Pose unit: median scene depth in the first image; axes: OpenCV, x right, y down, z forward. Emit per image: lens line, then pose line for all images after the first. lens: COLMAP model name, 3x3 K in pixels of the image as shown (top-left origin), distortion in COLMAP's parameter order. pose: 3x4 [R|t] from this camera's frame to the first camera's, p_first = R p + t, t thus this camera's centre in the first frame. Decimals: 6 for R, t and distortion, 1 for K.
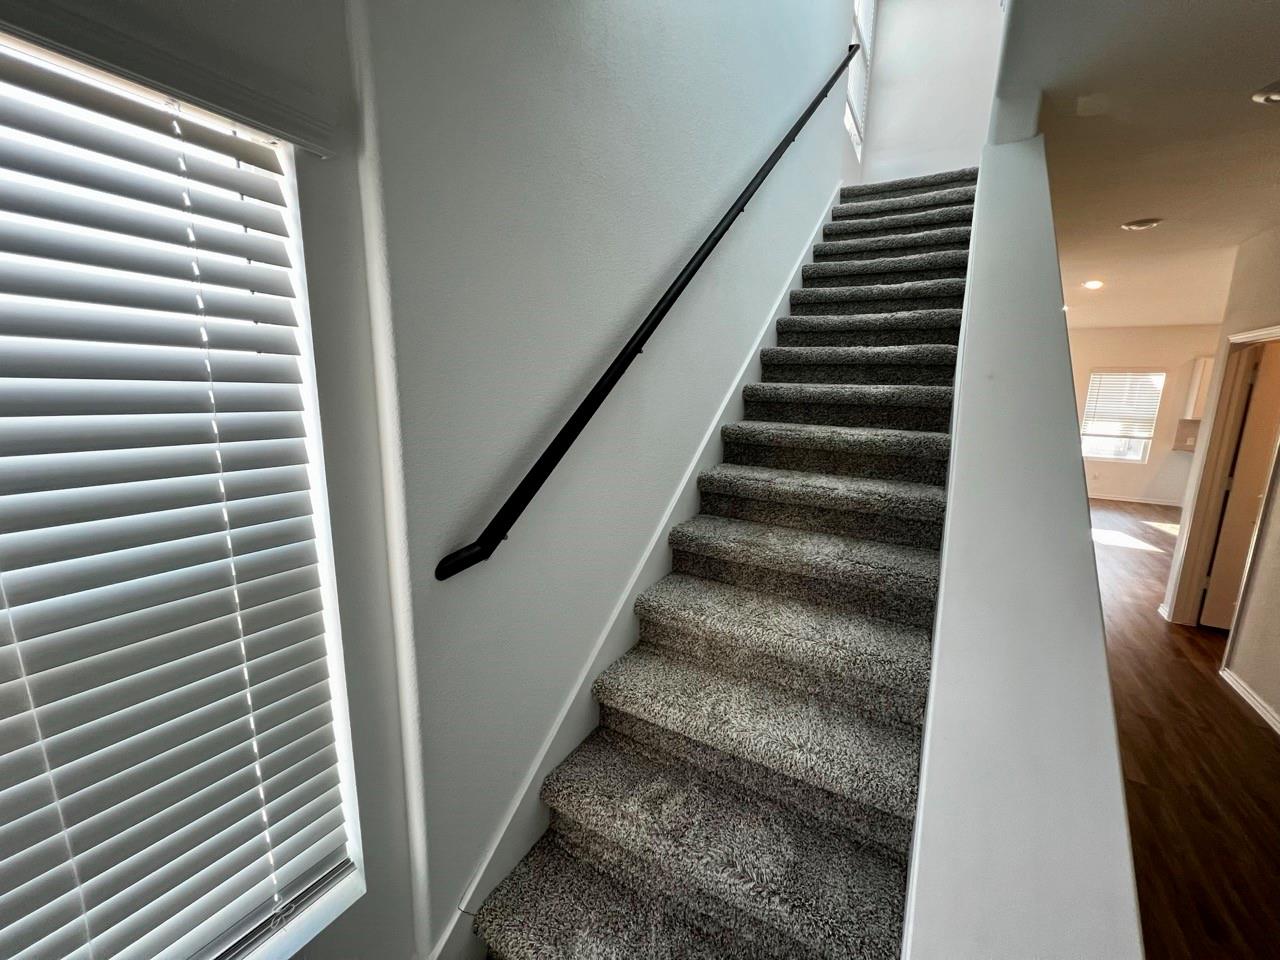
lens RADIAL K [[507.1, 0, 640.0], [0, 507.1, 480.0], [0, 0, 1]] dist [-0.002715, -0.000180]
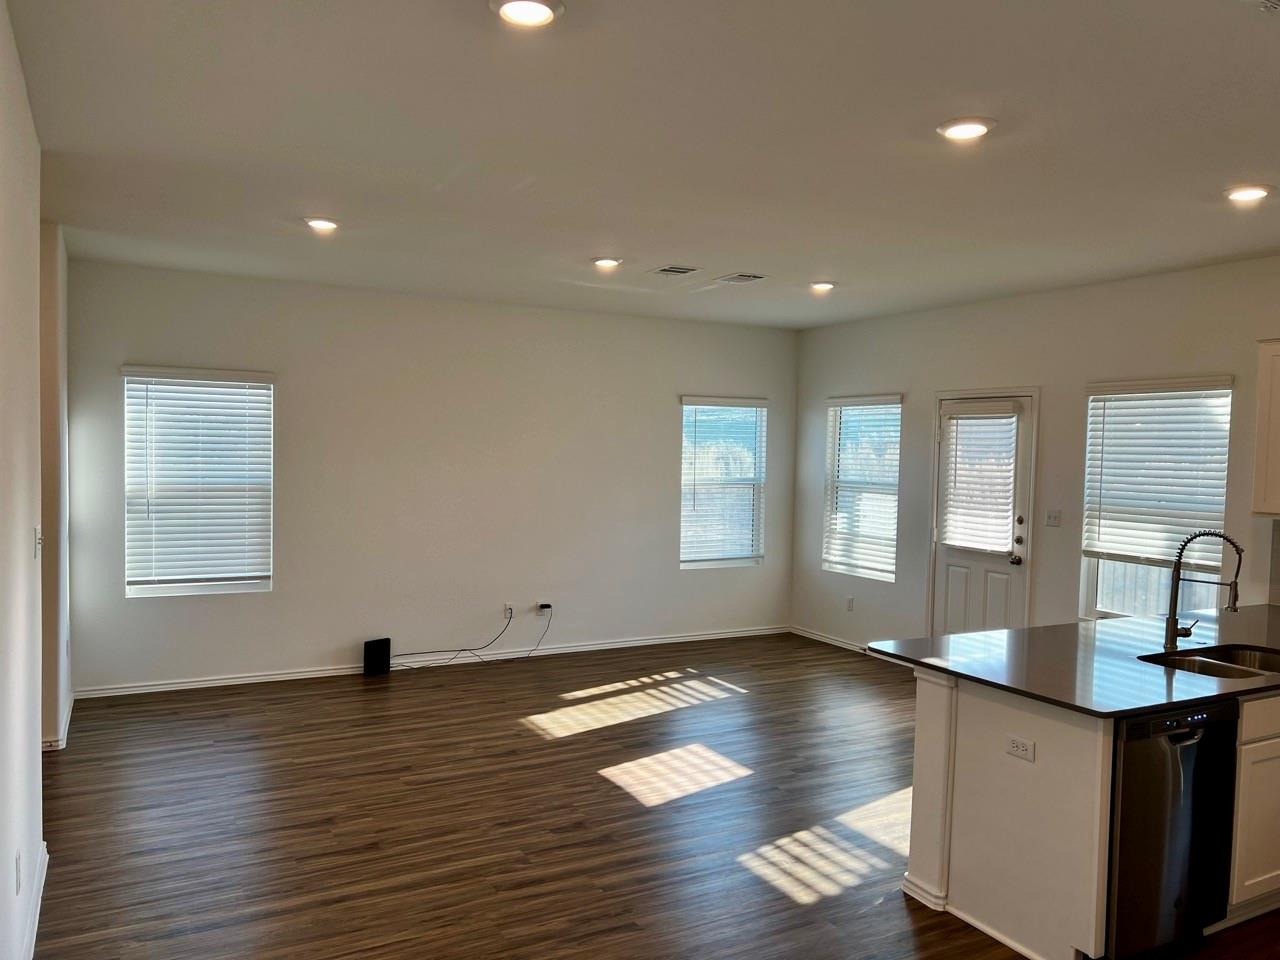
lens RADIAL K [[972.2, 0, 647.5], [0, 972.2, 485.7], [0, 0, 1]] dist [0.084843, -0.097443]
pose [[0.862511, 0.017308, -0.505742, 1.021910], [-0.091688, 0.988218, -0.122549, -0.019741], [0.497663, 0.152070, 0.853936, 0.200857]]
